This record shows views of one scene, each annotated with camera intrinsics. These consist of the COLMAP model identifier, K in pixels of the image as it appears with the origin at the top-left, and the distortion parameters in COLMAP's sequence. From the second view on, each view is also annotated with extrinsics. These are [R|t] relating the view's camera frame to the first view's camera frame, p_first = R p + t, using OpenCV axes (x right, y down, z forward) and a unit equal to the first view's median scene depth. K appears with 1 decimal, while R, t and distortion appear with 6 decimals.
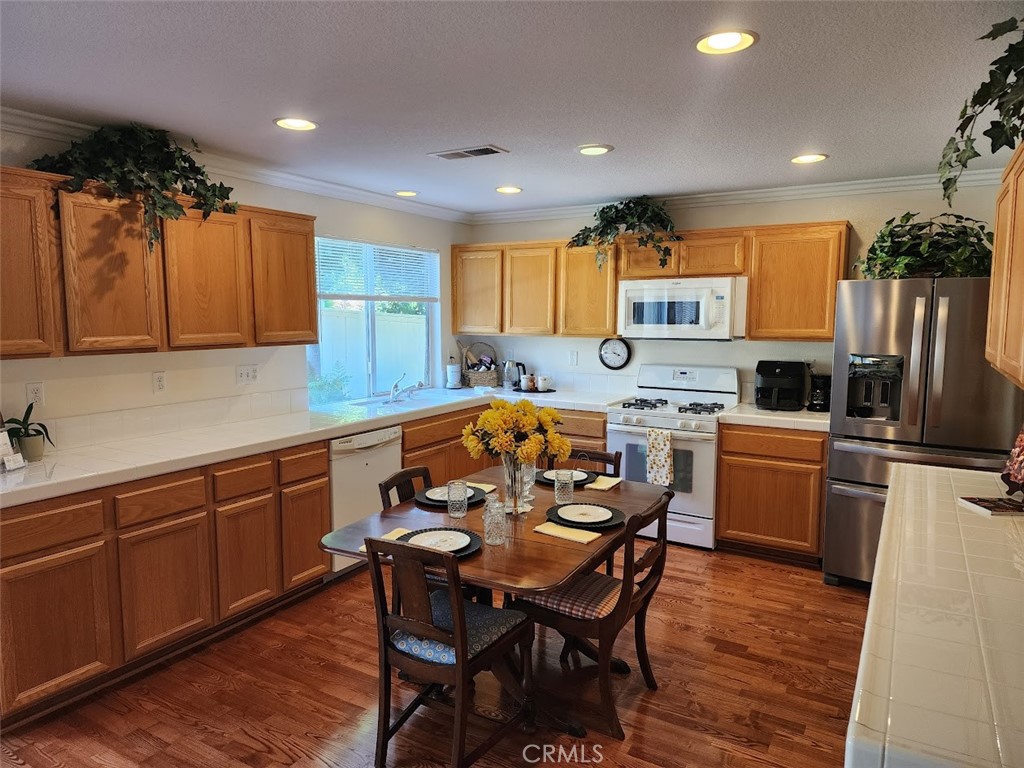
lens RADIAL K [[692.4, 0, 514.5], [0, 692.4, 387.6], [0, 0, 1]] dist [0.094761, -0.098346]
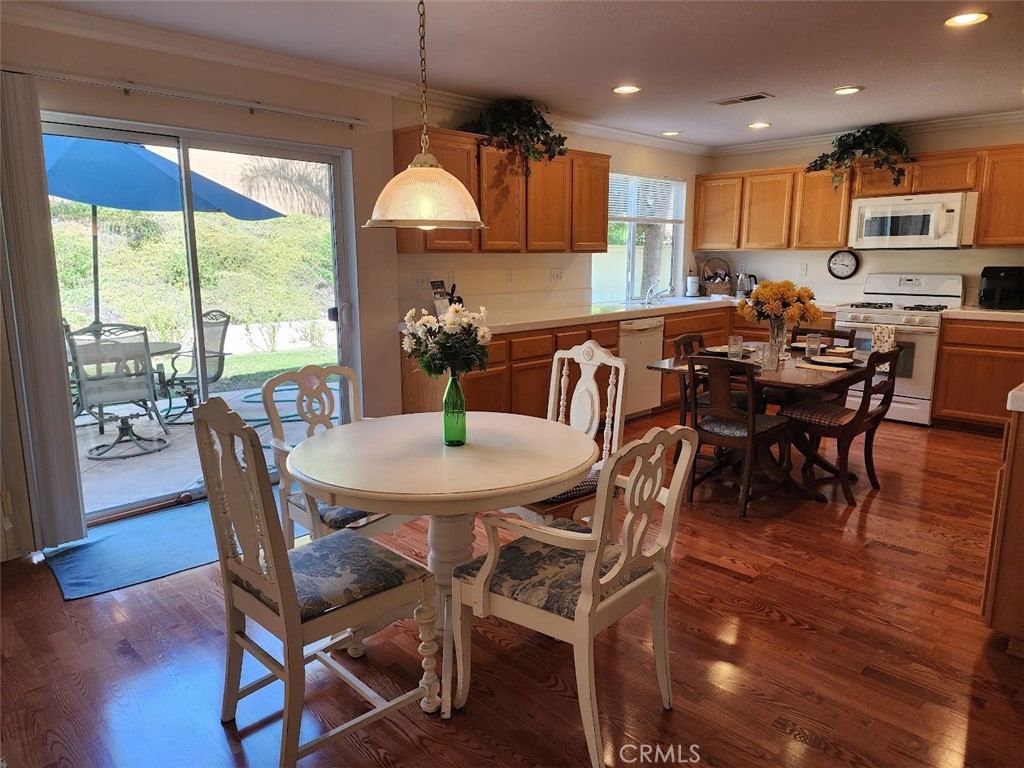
lens RADIAL K [[704.8, 0, 508.3], [0, 704.8, 380.1], [0, 0, 1]] dist [0.063450, -0.055226]
pose [[0.967619, 0.039000, -0.249385, -0.103730], [-0.022123, 0.997293, 0.070125, 0.081693], [0.251445, -0.062337, 0.965862, -0.337723]]
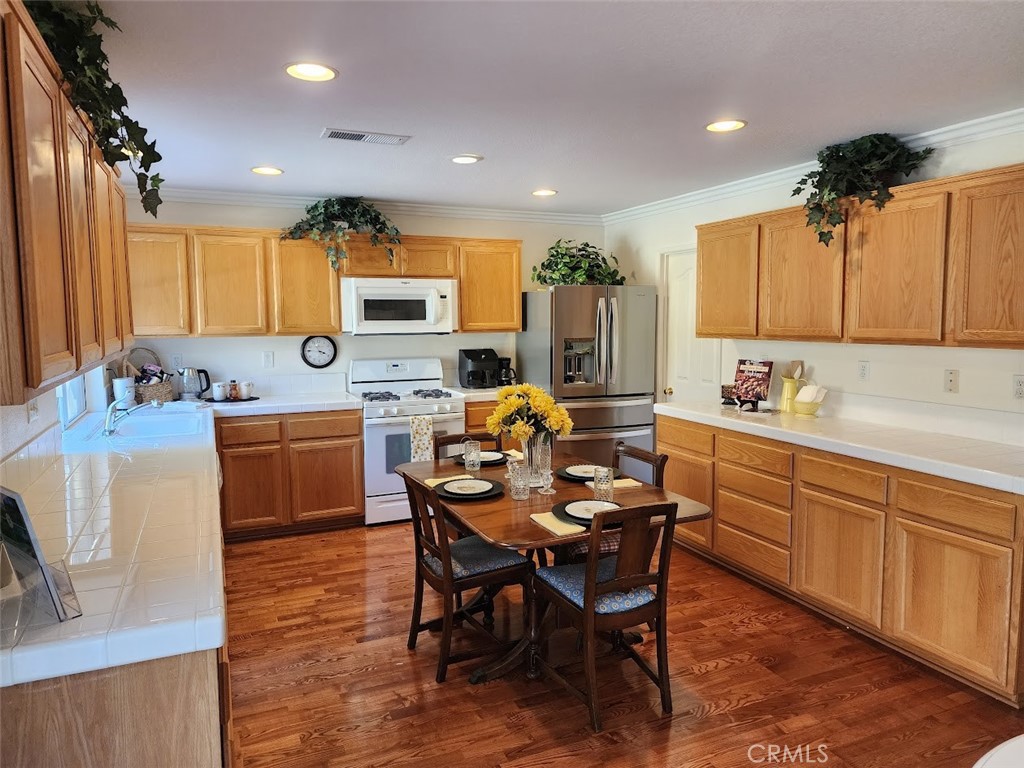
lens RADIAL K [[682.1, 0, 512.0], [0, 682.1, 384.0], [0, 0, 1]] dist [0.091147, 0.000092]
pose [[0.582467, -0.086904, 0.808196, -0.559264], [0.098138, 0.994514, 0.036210, -0.014218], [-0.806909, 0.058223, 0.587800, 0.246715]]
